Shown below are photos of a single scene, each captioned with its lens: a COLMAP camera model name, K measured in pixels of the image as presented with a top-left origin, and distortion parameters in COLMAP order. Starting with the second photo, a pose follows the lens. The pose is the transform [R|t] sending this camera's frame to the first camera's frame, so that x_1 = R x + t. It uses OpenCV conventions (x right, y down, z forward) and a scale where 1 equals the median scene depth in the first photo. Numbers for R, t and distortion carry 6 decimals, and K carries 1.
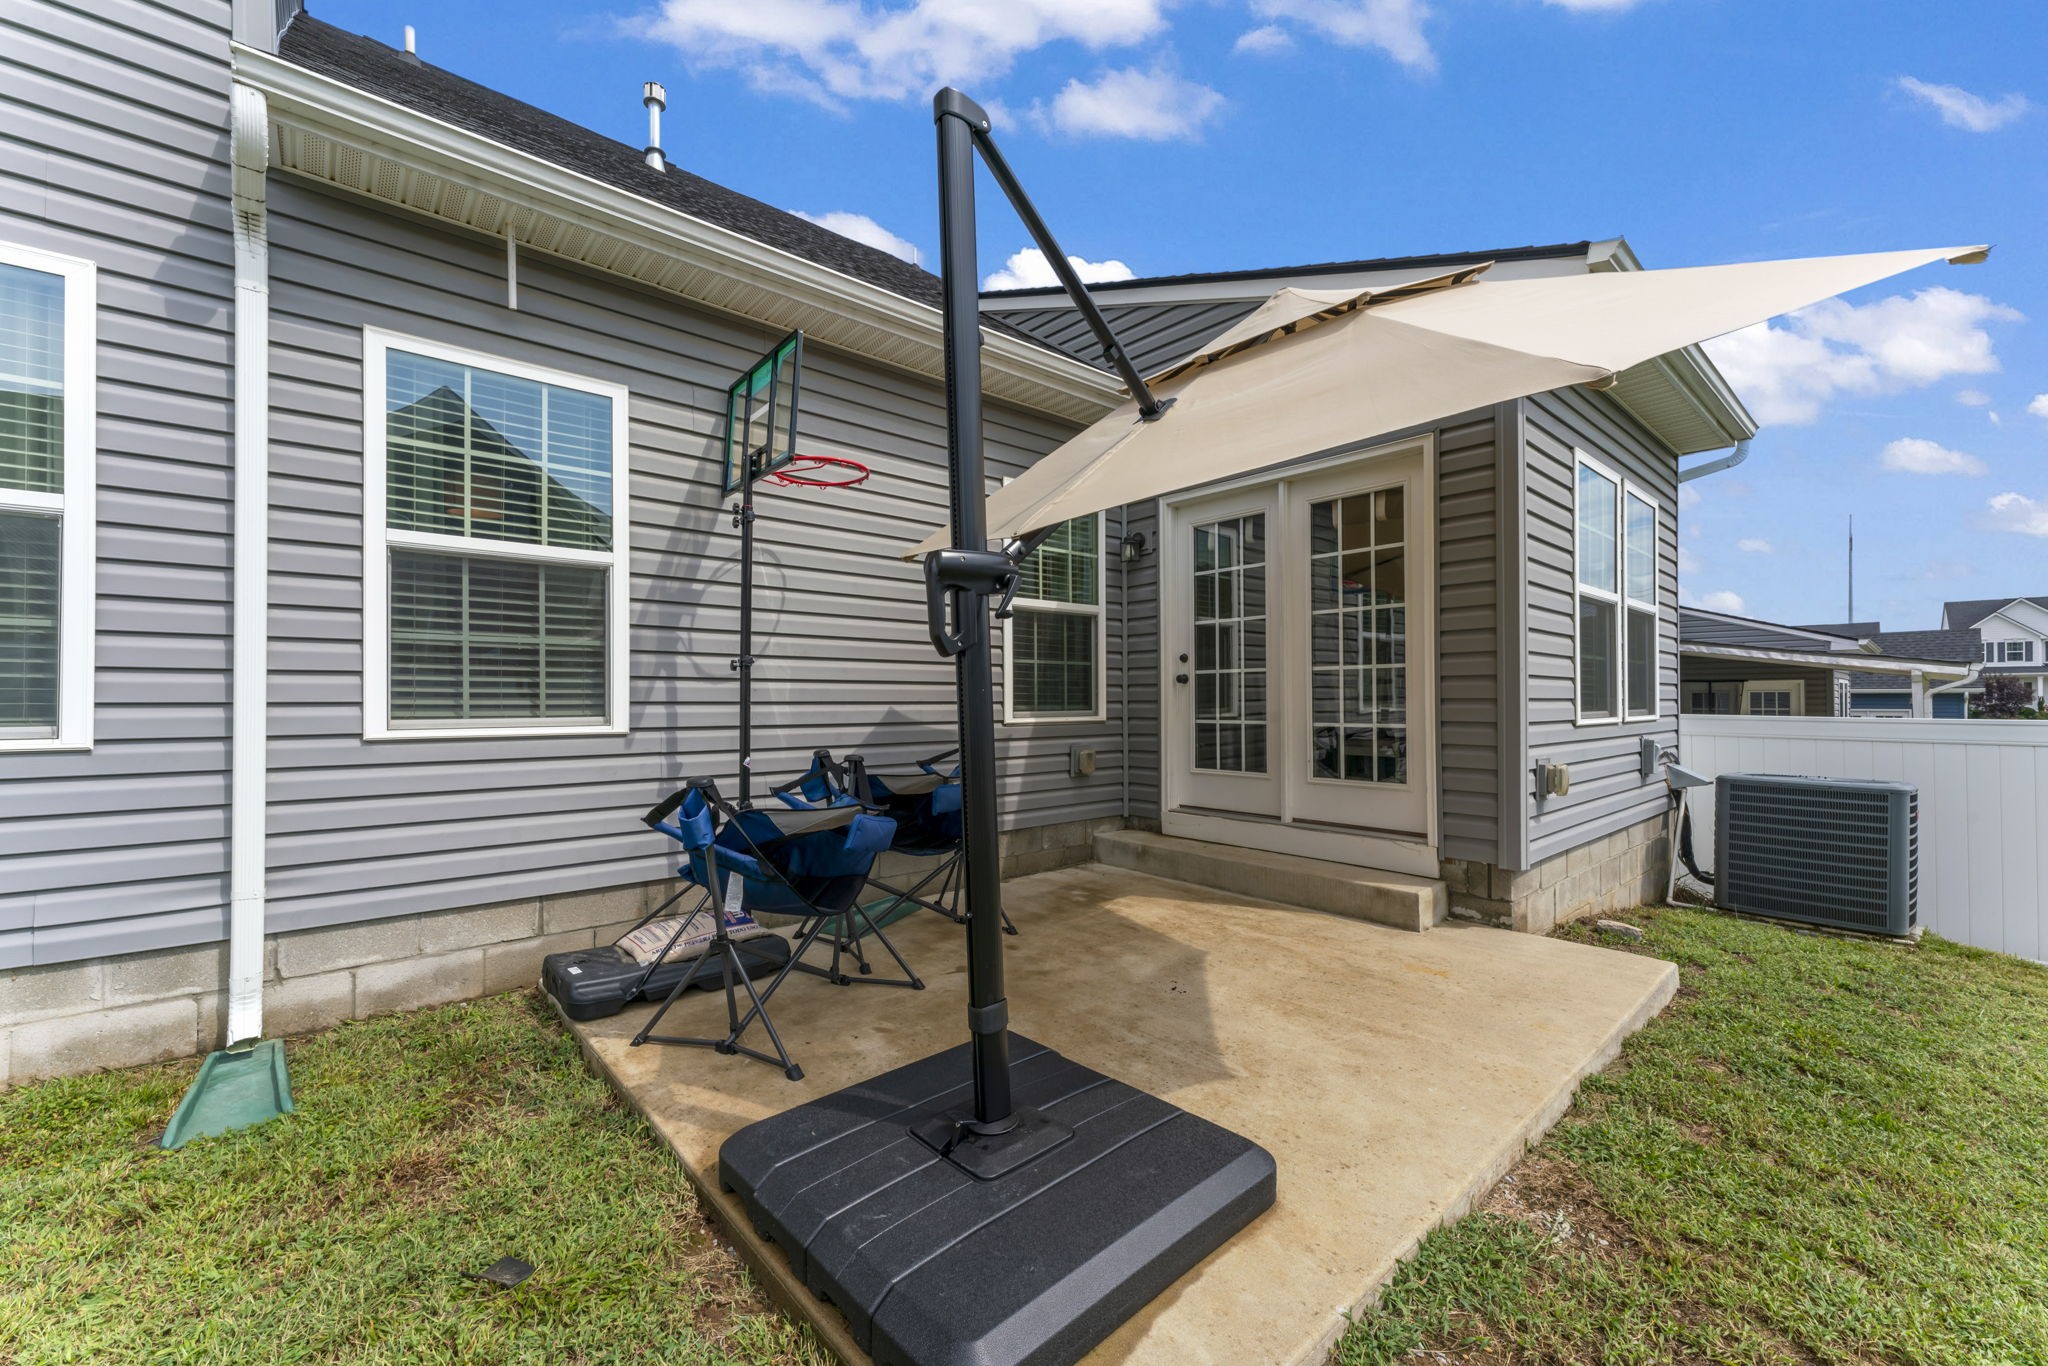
lens RADIAL K [[819.1, 0, 1015.3], [0, 819.1, 695.1], [0, 0, 1]] dist [-0.000127, 0.000074]
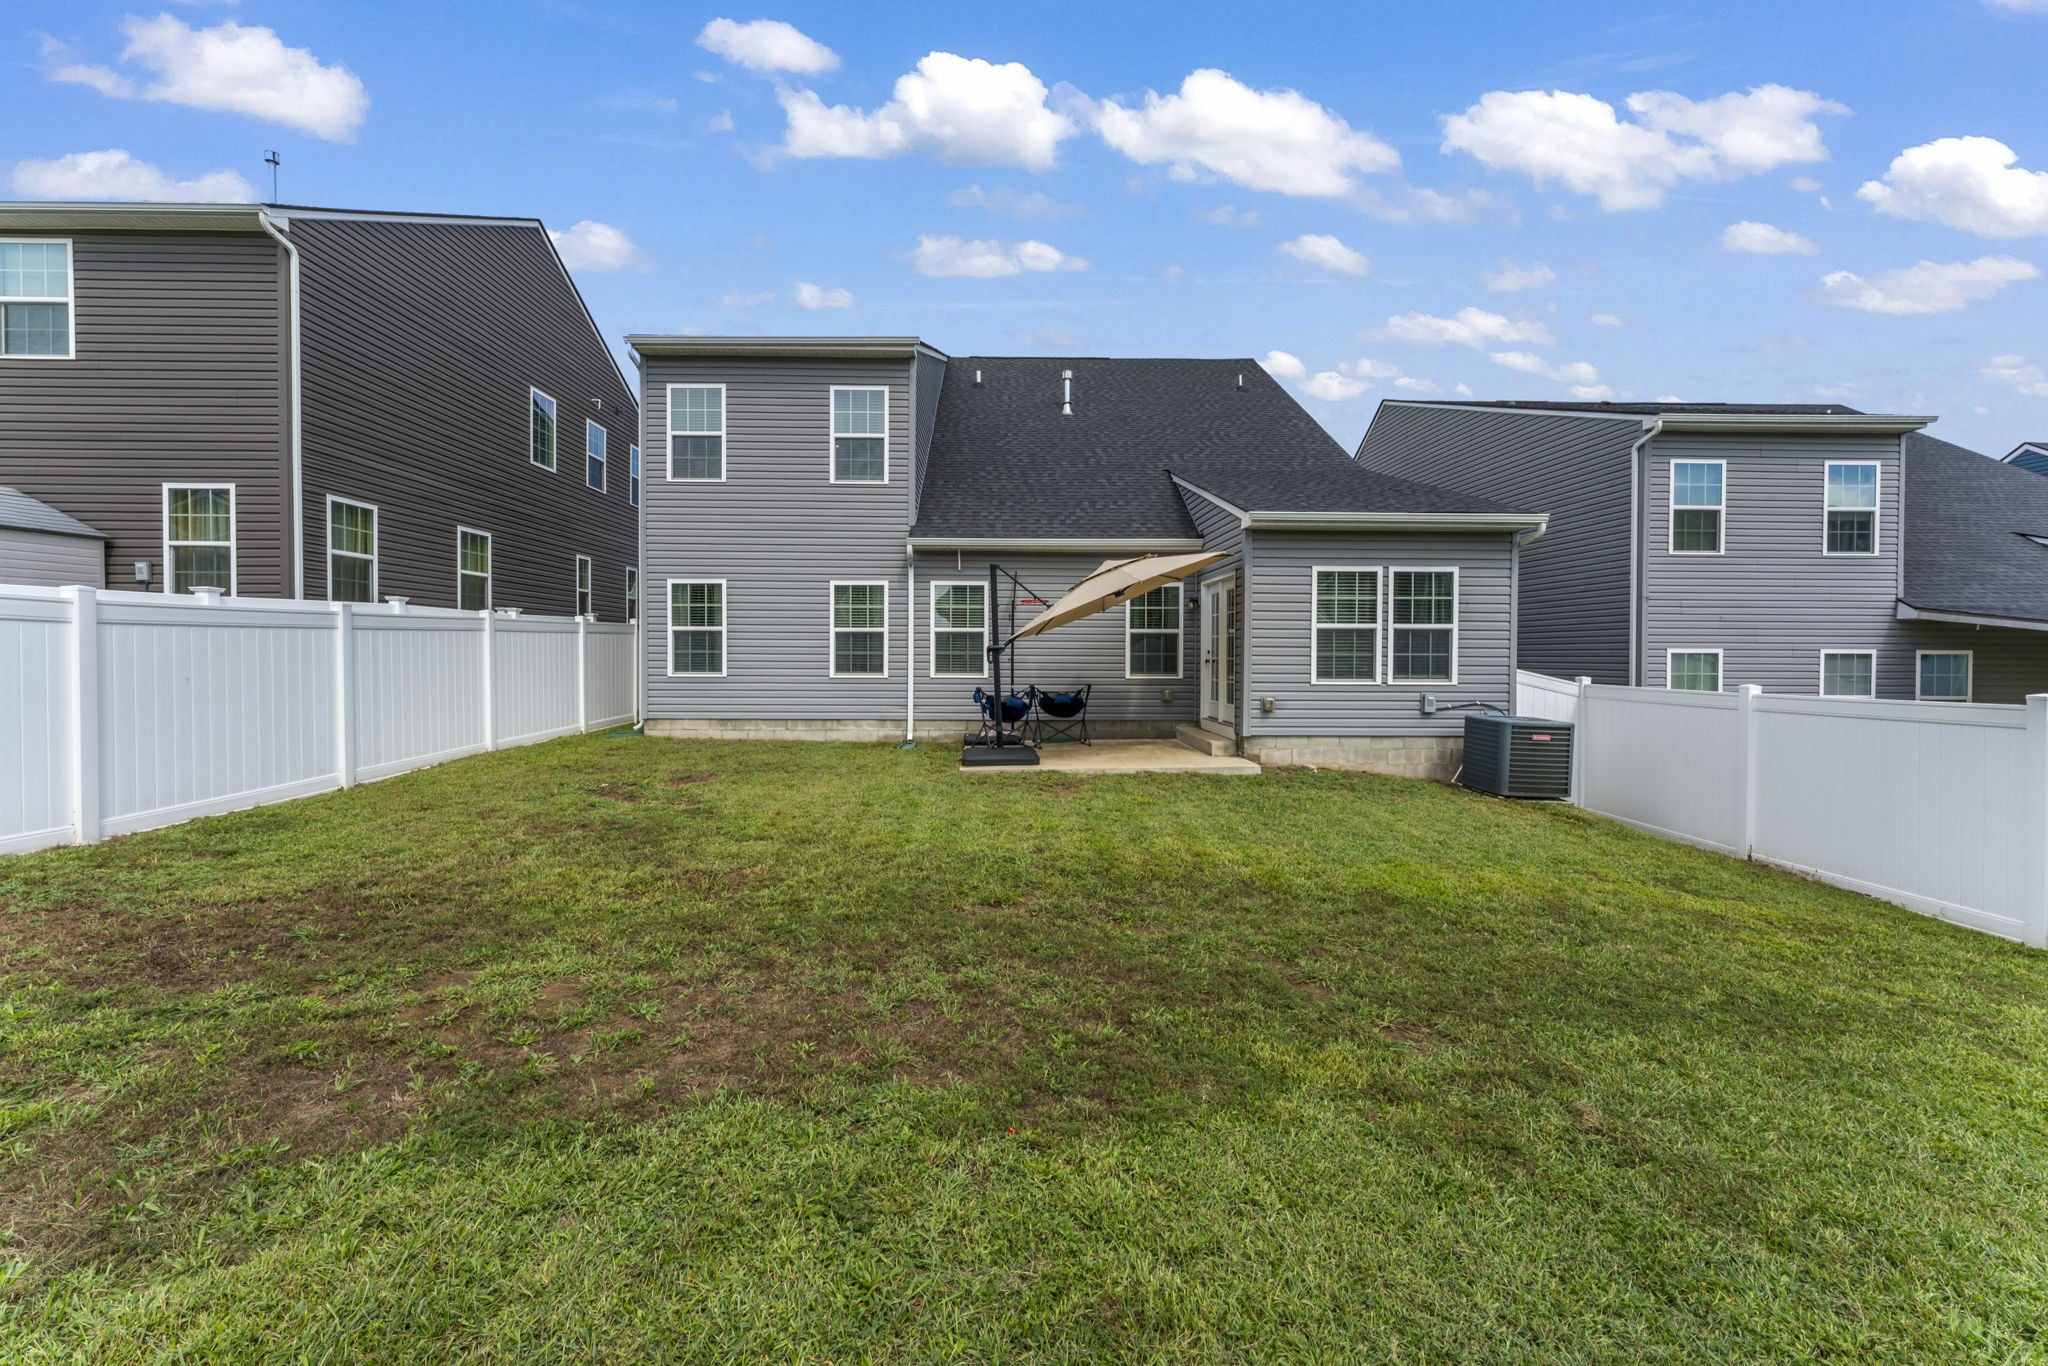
lens RADIAL K [[820.7, 0, 1009.4], [0, 820.7, 670.6], [0, 0, 1]] dist [0.000570, 0.000269]
pose [[0.766519, 0.017358, -0.641987, 1.790037], [-0.001833, 0.999690, 0.024842, -0.070673], [0.642219, -0.017865, 0.766313, -1.591573]]
